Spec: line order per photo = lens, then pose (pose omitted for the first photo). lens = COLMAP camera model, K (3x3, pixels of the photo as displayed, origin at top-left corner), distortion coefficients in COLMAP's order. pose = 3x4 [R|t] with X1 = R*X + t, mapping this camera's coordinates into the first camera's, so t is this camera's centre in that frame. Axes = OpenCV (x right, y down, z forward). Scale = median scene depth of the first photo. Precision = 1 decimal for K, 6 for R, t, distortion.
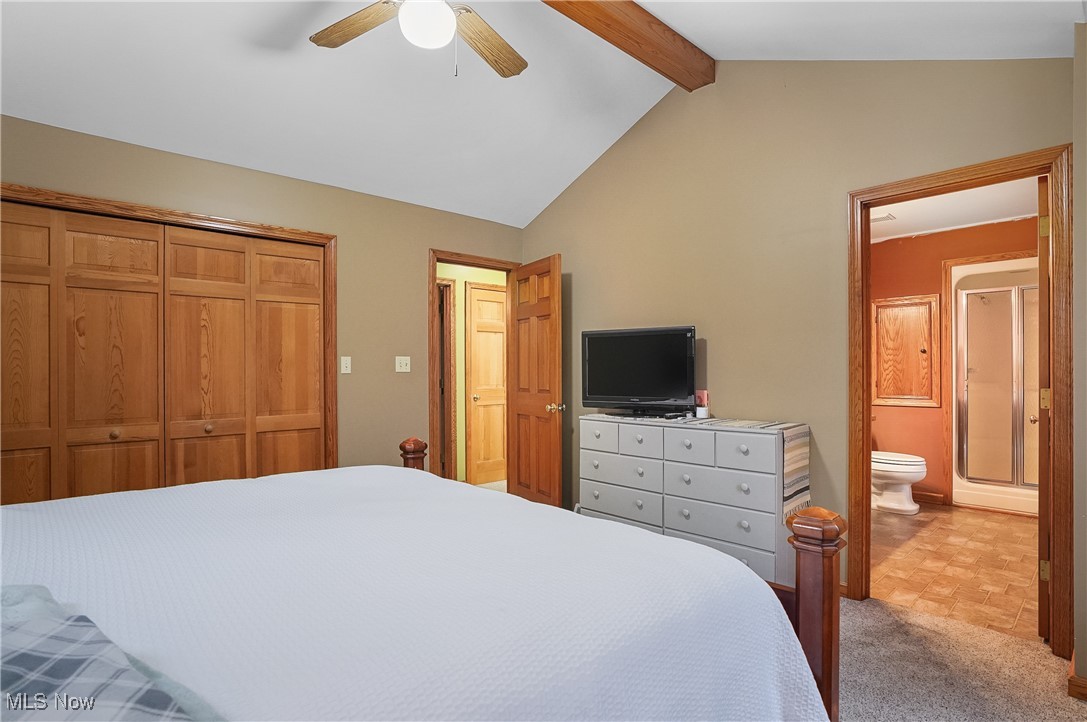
lens RADIAL K [[562.5, 0, 546.0], [0, 562.5, 373.2], [0, 0, 1]] dist [-0.001701, -0.000325]
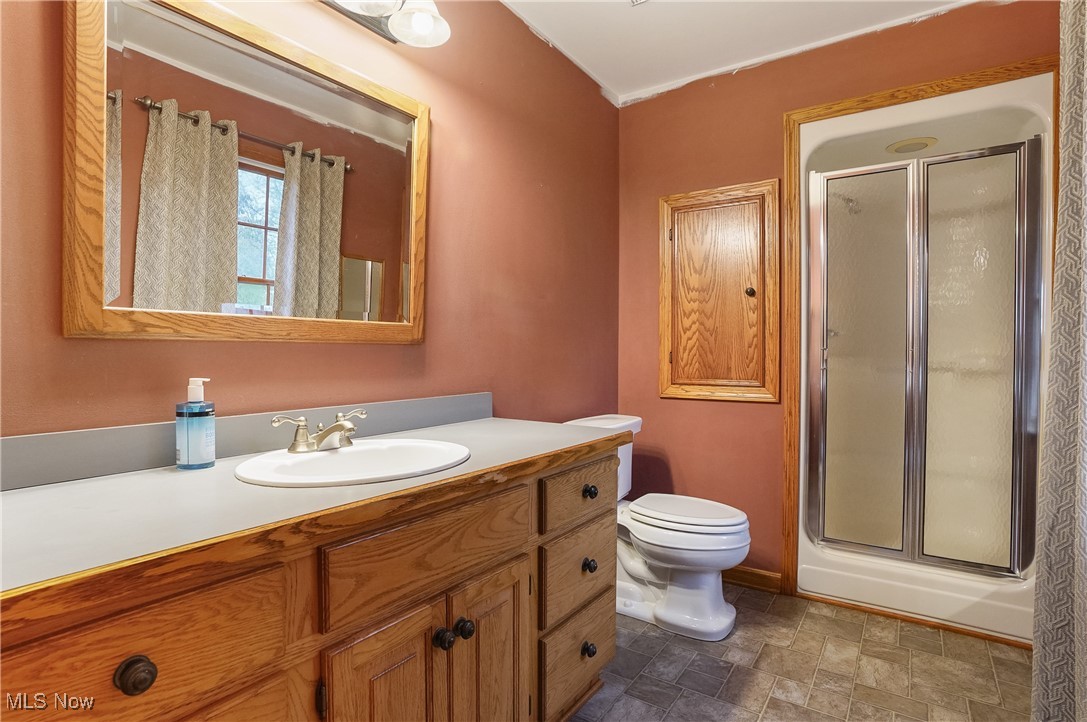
lens RADIAL K [[539.8, 0, 543.5], [0, 539.8, 361.0], [0, 0, 1]] dist [-0.023905, -0.000007]
pose [[0.981264, 0.003421, 0.192636, 0.398610], [-0.005268, 0.999945, 0.009074, 0.019909], [-0.192595, -0.009919, 0.981228, 0.564194]]
